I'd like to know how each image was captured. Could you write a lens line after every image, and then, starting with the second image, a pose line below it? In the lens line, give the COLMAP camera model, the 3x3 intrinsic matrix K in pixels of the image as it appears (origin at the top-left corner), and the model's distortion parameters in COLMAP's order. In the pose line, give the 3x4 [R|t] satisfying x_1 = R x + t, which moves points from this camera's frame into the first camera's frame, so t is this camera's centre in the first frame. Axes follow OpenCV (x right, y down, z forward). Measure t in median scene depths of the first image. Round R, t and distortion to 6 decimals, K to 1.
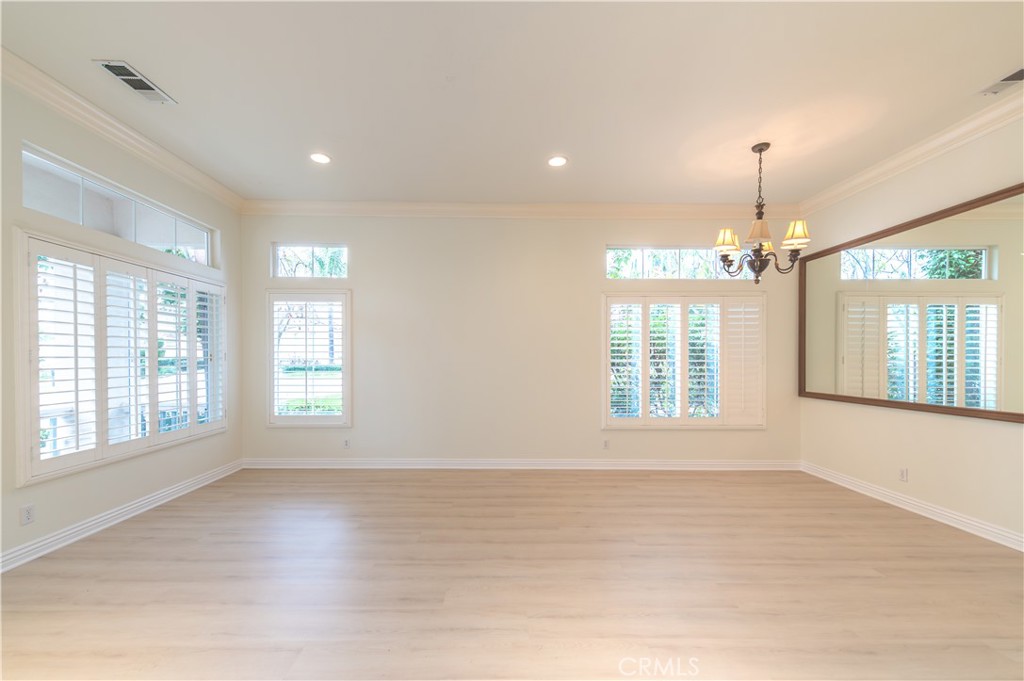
lens RADIAL K [[407.1, 0, 497.7], [0, 407.1, 359.8], [0, 0, 1]] dist [0.008963, -0.000366]
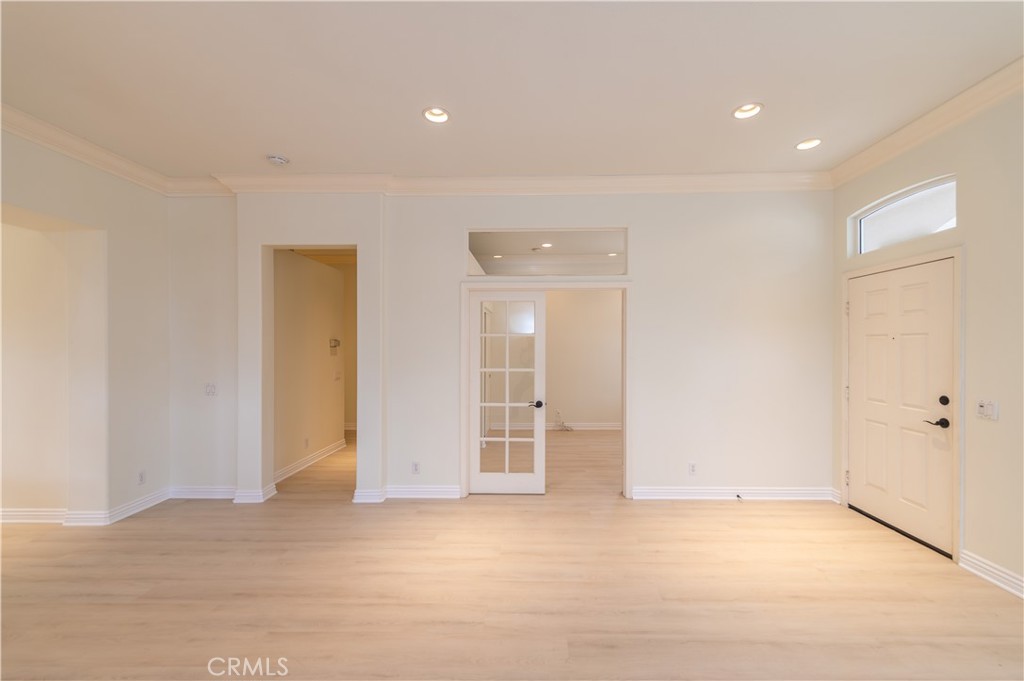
lens RADIAL K [[405.6, 0, 527.1], [0, 405.6, 345.8], [0, 0, 1]] dist [0.009455, -0.000322]
pose [[-0.999771, 0.001093, 0.021367, -0.038496], [0.001169, 0.999993, 0.003546, -0.057600], [-0.021363, 0.003570, -0.999765, 1.208065]]
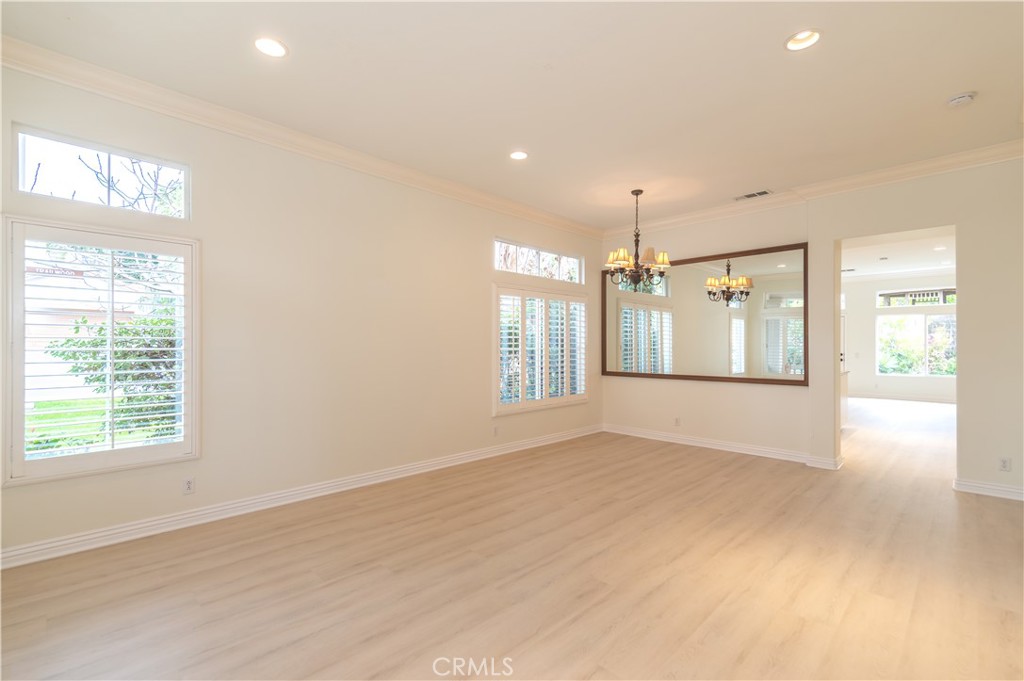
lens RADIAL K [[462.4, 0, 512.0], [0, 462.4, 340.5], [0, 0, 1]] dist [0.012796, 0.000042]
pose [[0.708252, 0.005701, 0.705937, -0.717920], [0.000678, 0.999961, -0.008755, -0.013093], [-0.705959, 0.006679, 0.708221, 0.202499]]
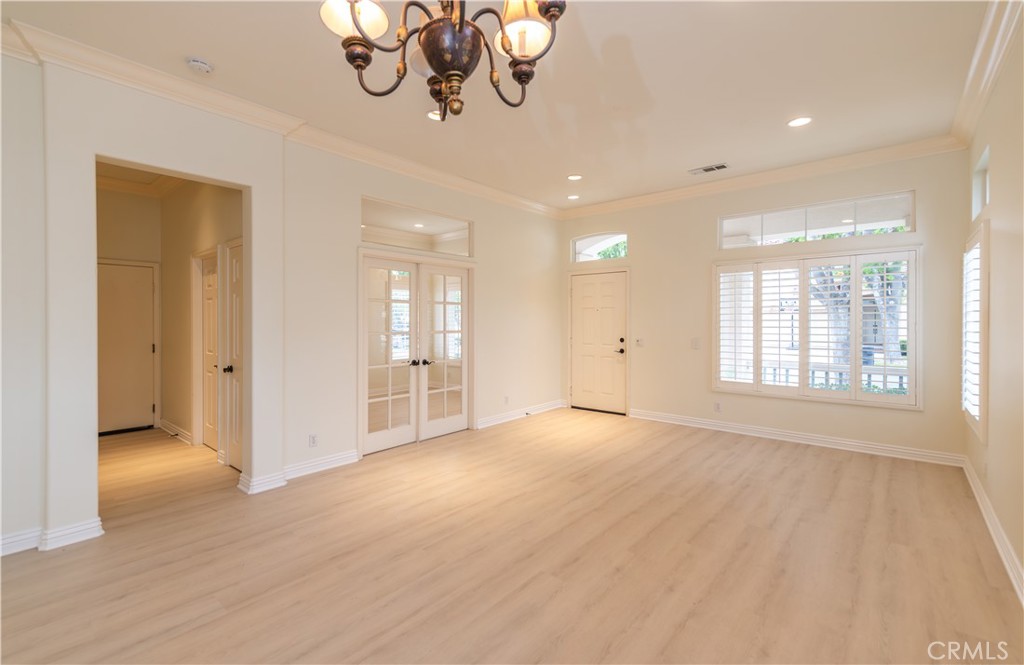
lens RADIAL K [[448.0, 0, 512.1], [0, 448.0, 321.4], [0, 0, 1]] dist [0.010634, -0.000298]
pose [[-0.650933, 0.001559, -0.759134, 0.848431], [-0.002784, 0.999986, 0.004440, -0.029237], [0.759130, 0.005003, -0.650919, 1.233548]]
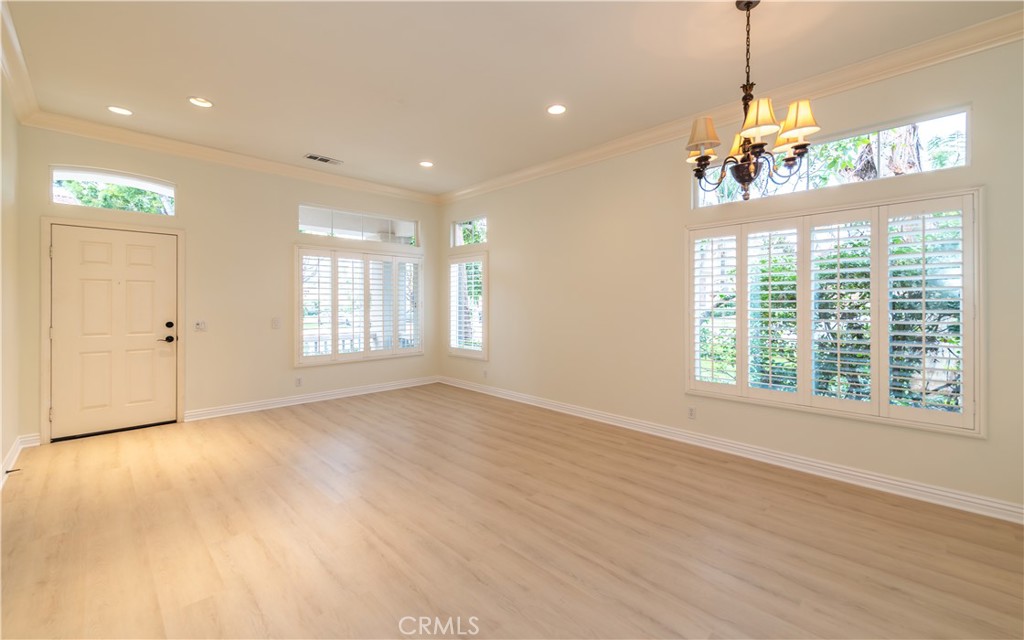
lens RADIAL K [[421.2, 0, 515.6], [0, 421.2, 300.5], [0, 0, 1]] dist [0.018158, -0.007719]
pose [[0.697697, -0.006033, -0.716368, 0.857071], [-0.002280, 0.999941, -0.010642, -0.008803], [0.716390, 0.009058, 0.697642, 0.220109]]
